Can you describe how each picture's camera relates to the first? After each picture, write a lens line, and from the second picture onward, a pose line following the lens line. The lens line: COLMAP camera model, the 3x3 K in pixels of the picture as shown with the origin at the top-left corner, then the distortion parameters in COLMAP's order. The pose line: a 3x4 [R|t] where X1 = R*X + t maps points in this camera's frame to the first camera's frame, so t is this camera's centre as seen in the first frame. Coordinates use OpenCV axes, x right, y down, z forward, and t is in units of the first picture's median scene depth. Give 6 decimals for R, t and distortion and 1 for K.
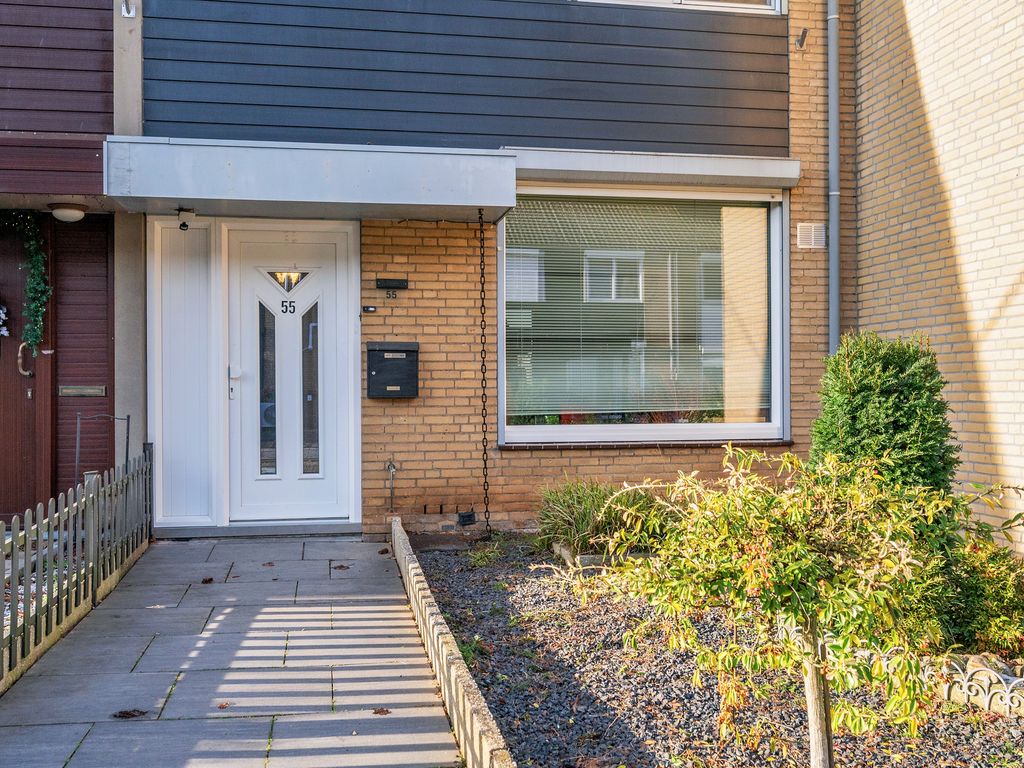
lens RADIAL K [[894.7, 0, 513.4], [0, 894.7, 385.4], [0, 0, 1]] dist [-0.006190, 0.002344]
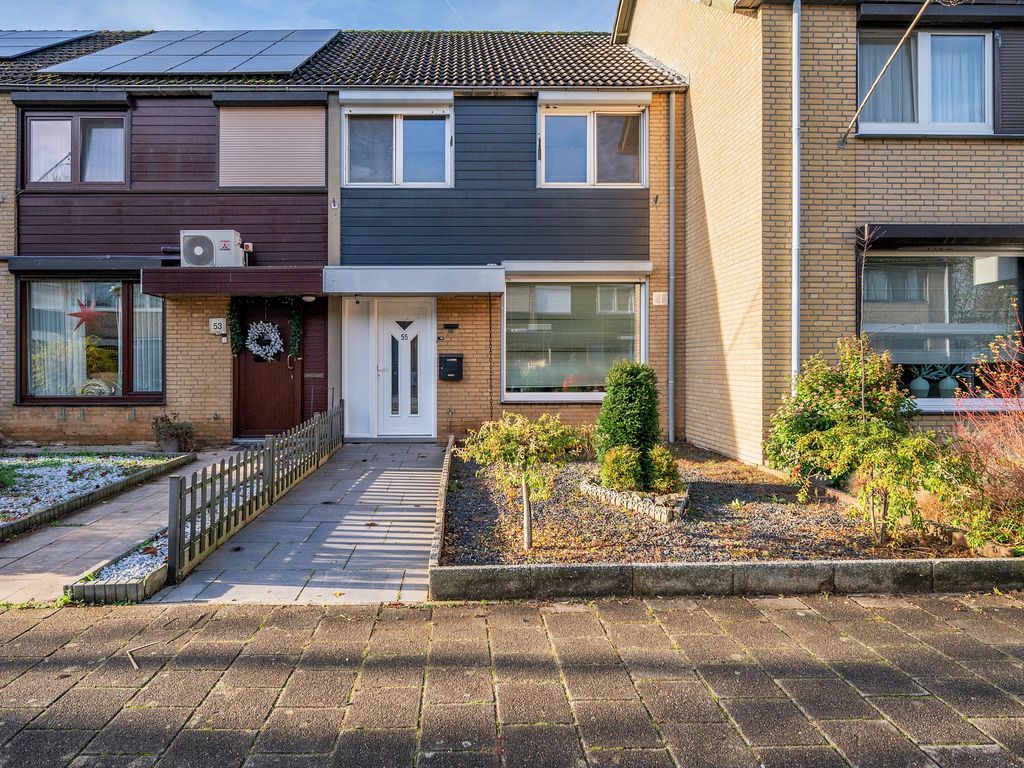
lens RADIAL K [[579.8, 0, 501.4], [0, 579.8, 346.2], [0, 0, 1]] dist [-0.006576, -0.002237]
pose [[0.989807, -0.000038, -0.142415, 0.182135], [-0.002070, 0.999890, -0.014656, -0.045546], [0.142400, 0.014801, 0.989699, -0.358533]]
